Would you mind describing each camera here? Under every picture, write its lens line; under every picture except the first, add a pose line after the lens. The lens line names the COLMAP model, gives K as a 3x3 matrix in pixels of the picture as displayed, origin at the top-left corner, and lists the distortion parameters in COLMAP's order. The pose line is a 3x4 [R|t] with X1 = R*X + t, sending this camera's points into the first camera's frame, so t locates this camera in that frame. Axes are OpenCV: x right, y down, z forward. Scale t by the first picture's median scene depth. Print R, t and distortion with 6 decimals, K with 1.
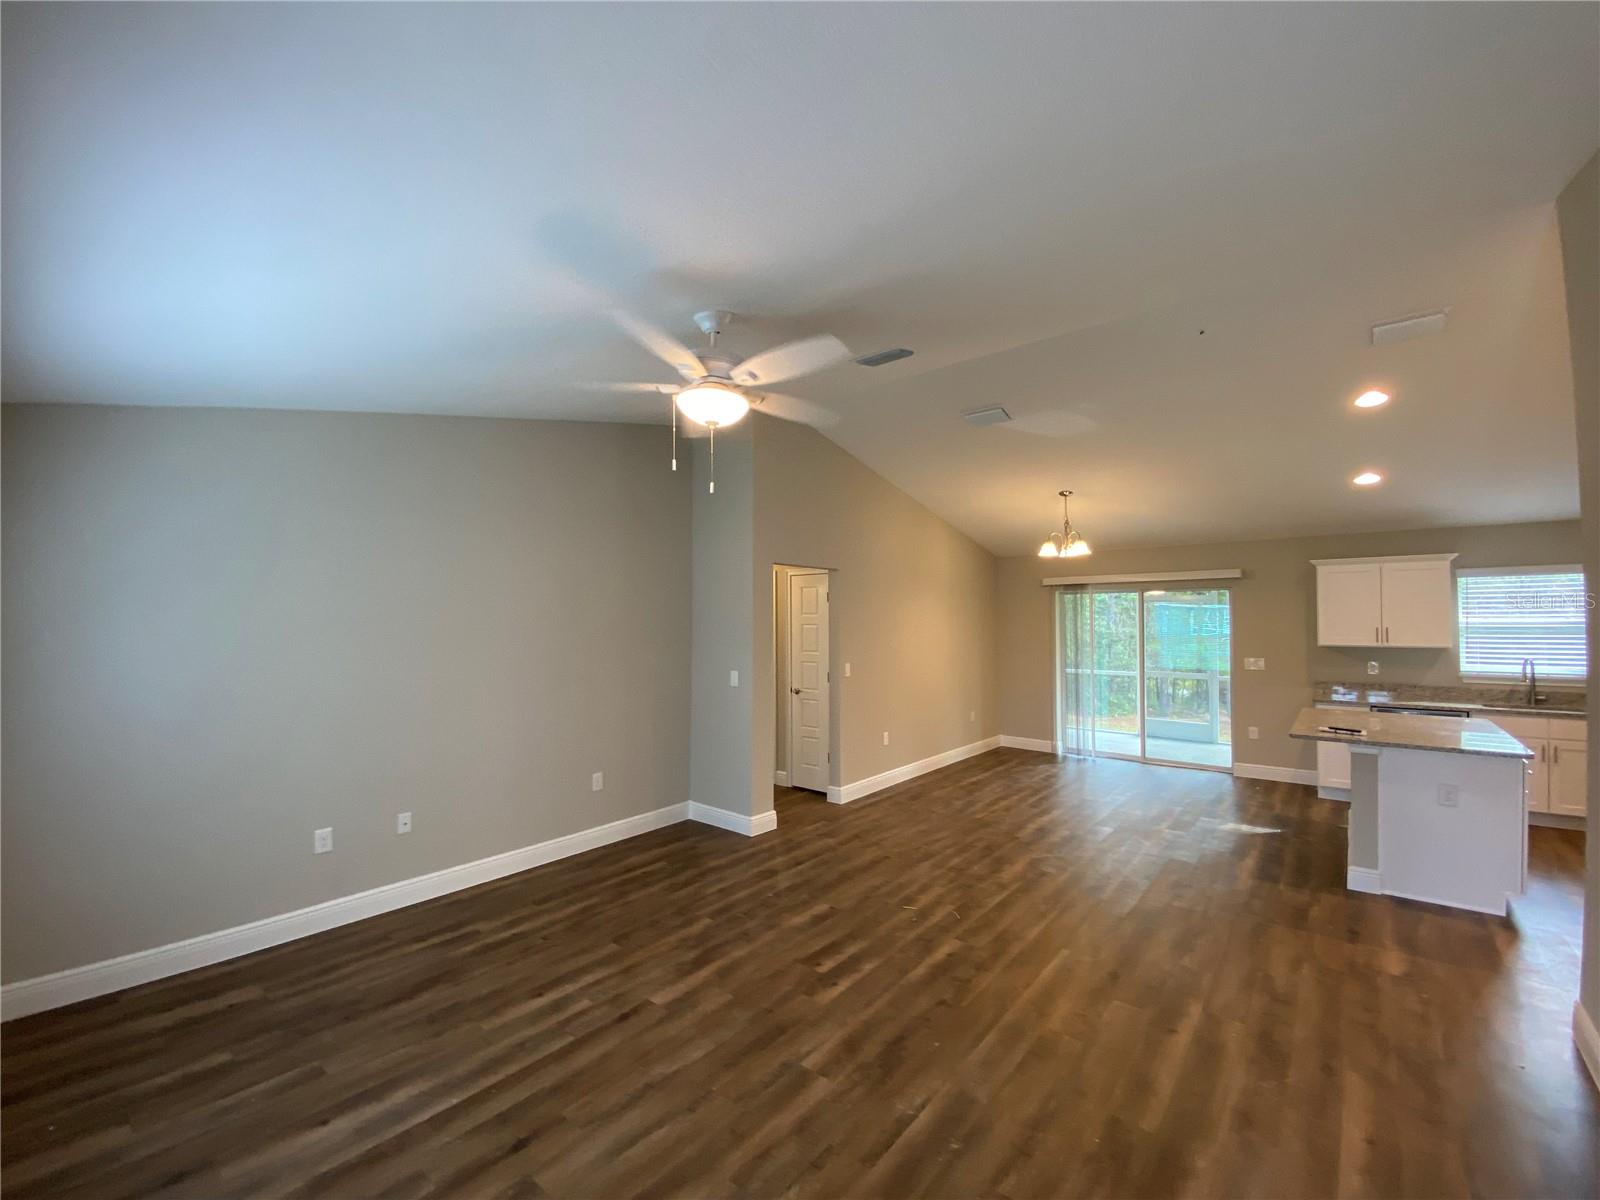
lens RADIAL K [[649.1, 0, 793.5], [0, 649.1, 605.6], [0, 0, 1]] dist [0.010599, -0.014372]
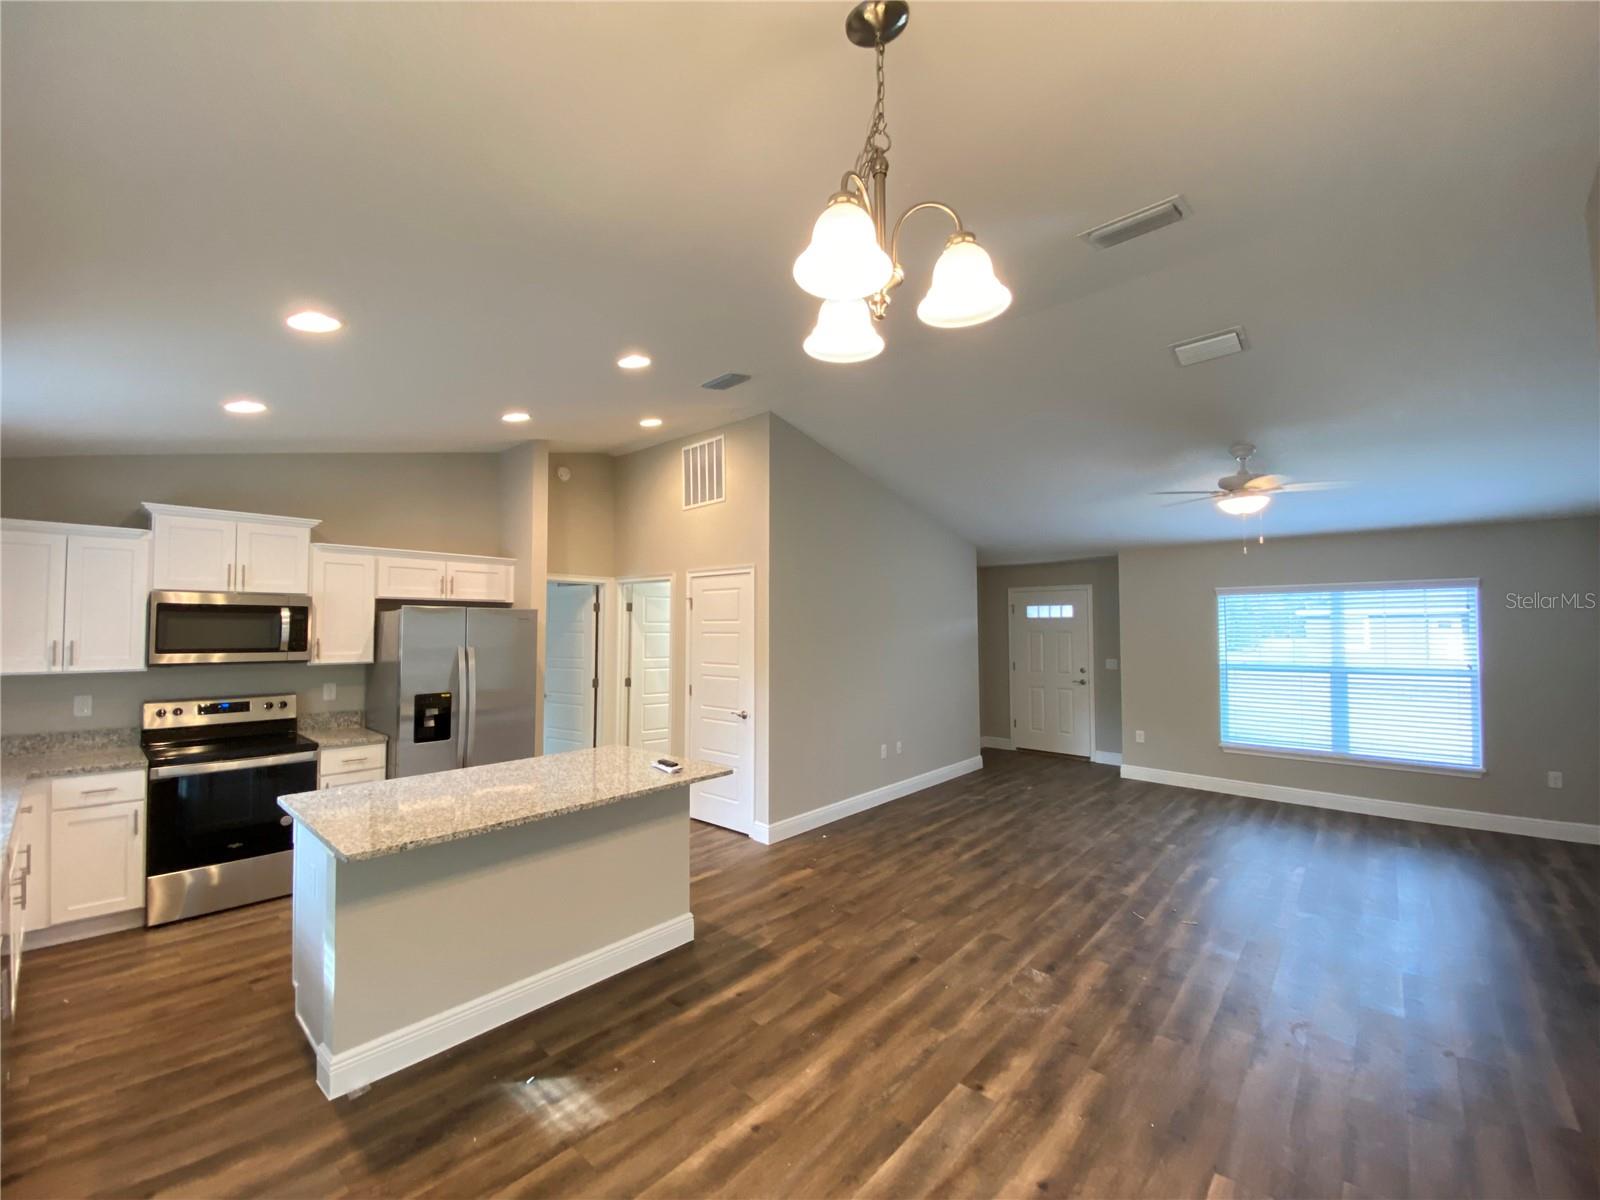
lens RADIAL K [[649.1, 0, 798.7], [0, 649.1, 606.6], [0, 0, 1]] dist [0.010599, -0.014372]
pose [[-0.999674, 0.000941, 0.025530, 0.690795], [-0.000485, 0.998442, -0.055792, 0.042510], [-0.025543, -0.055786, -0.998116, 1.883150]]
